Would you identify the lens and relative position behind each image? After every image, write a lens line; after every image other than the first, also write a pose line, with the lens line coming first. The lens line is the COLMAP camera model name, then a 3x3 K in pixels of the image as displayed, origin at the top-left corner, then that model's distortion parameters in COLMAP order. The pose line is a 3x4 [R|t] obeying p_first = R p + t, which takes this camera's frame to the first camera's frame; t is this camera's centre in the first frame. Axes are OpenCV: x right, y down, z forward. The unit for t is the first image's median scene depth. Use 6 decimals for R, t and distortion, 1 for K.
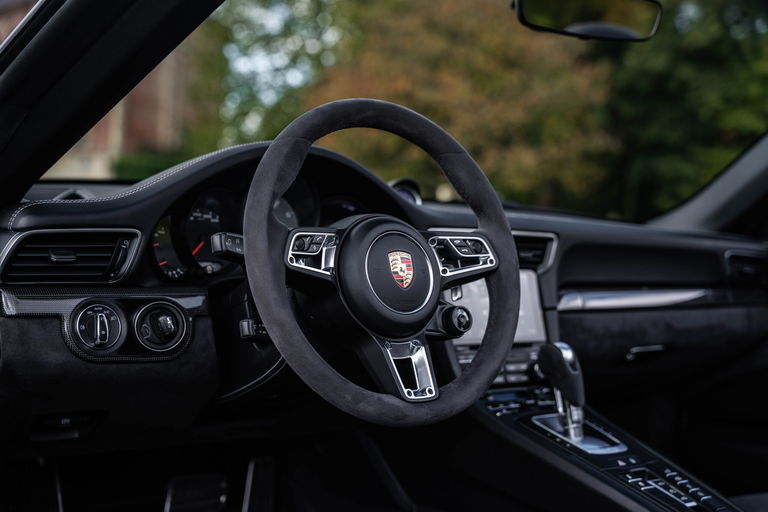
lens RADIAL K [[989.8, 0, 384.0], [0, 989.8, 256.0], [0, 0, 1]] dist [0.223573, -0.339356]
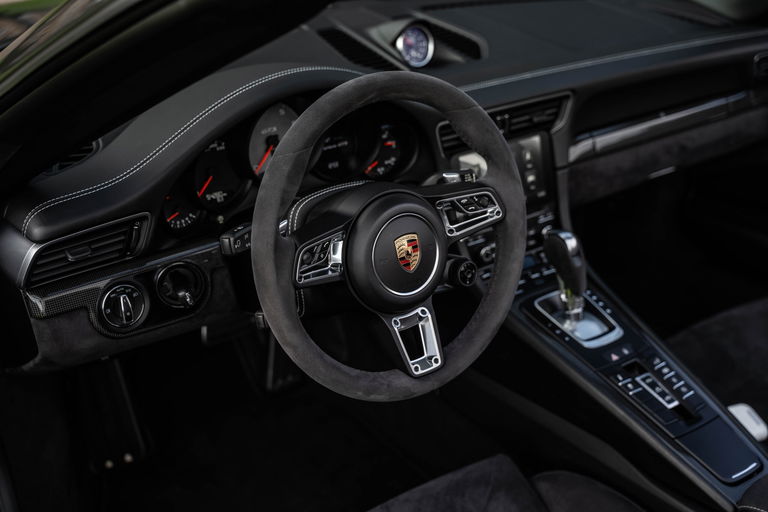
lens RADIAL K [[989.8, 0, 384.0], [0, 989.8, 256.0], [0, 0, 1]] dist [0.223573, -0.339356]
pose [[0.999431, -0.016256, -0.029554, 0.022739], [0.027311, 0.904209, 0.426216, -0.411079], [0.019795, -0.426781, 0.904138, 0.070257]]
